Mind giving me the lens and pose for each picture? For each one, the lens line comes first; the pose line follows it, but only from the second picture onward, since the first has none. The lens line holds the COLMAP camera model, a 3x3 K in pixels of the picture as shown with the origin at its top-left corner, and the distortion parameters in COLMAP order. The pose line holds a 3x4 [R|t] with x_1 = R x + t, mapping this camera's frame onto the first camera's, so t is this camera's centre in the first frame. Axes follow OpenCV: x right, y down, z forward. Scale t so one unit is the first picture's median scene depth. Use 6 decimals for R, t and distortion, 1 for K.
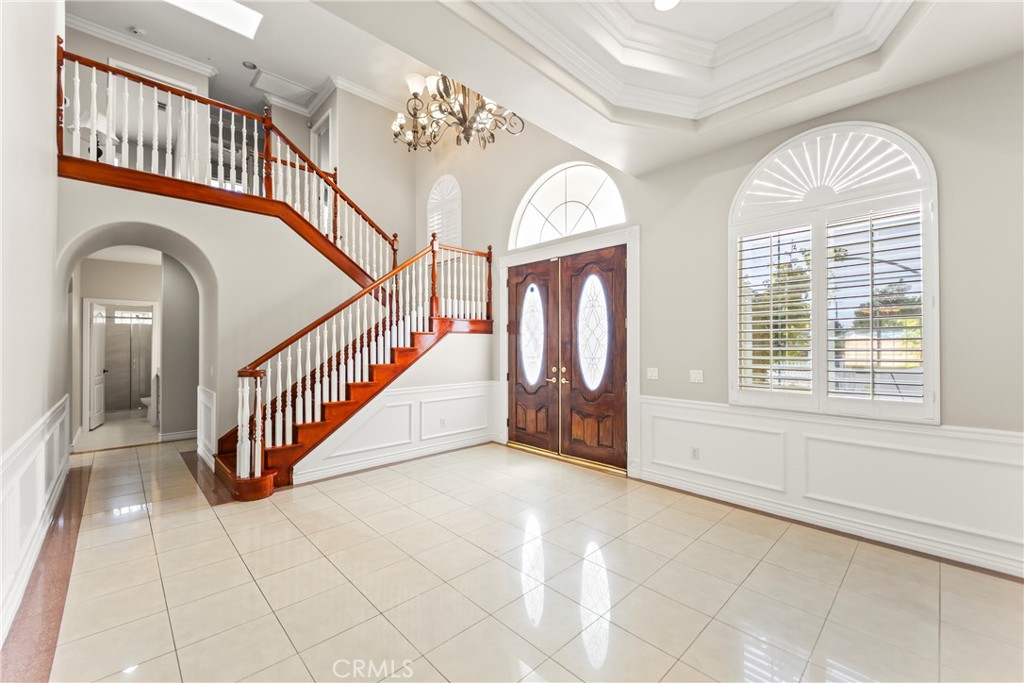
lens RADIAL K [[412.9, 0, 507.5], [0, 412.9, 338.1], [0, 0, 1]] dist [0.017755, -0.000083]
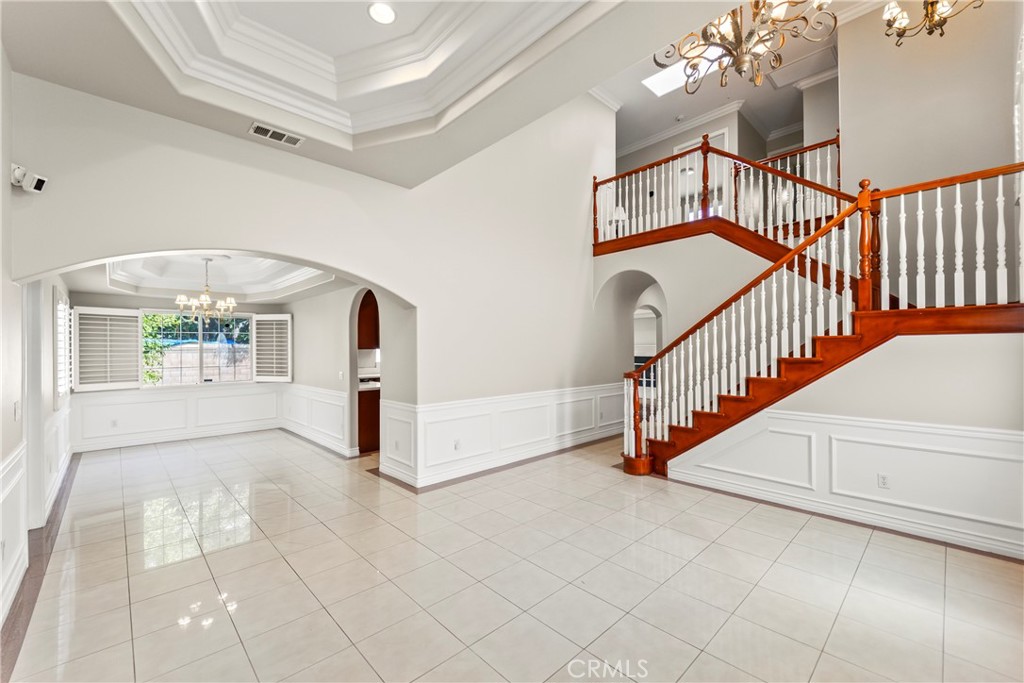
lens RADIAL K [[412.9, 0, 508.2], [0, 412.9, 350.4], [0, 0, 1]] dist [0.017755, -0.000083]
pose [[-0.001456, 0.003786, -0.999992, 0.579652], [0.016478, 0.999857, 0.003761, -0.002979], [0.999863, -0.016472, -0.001519, 0.549463]]
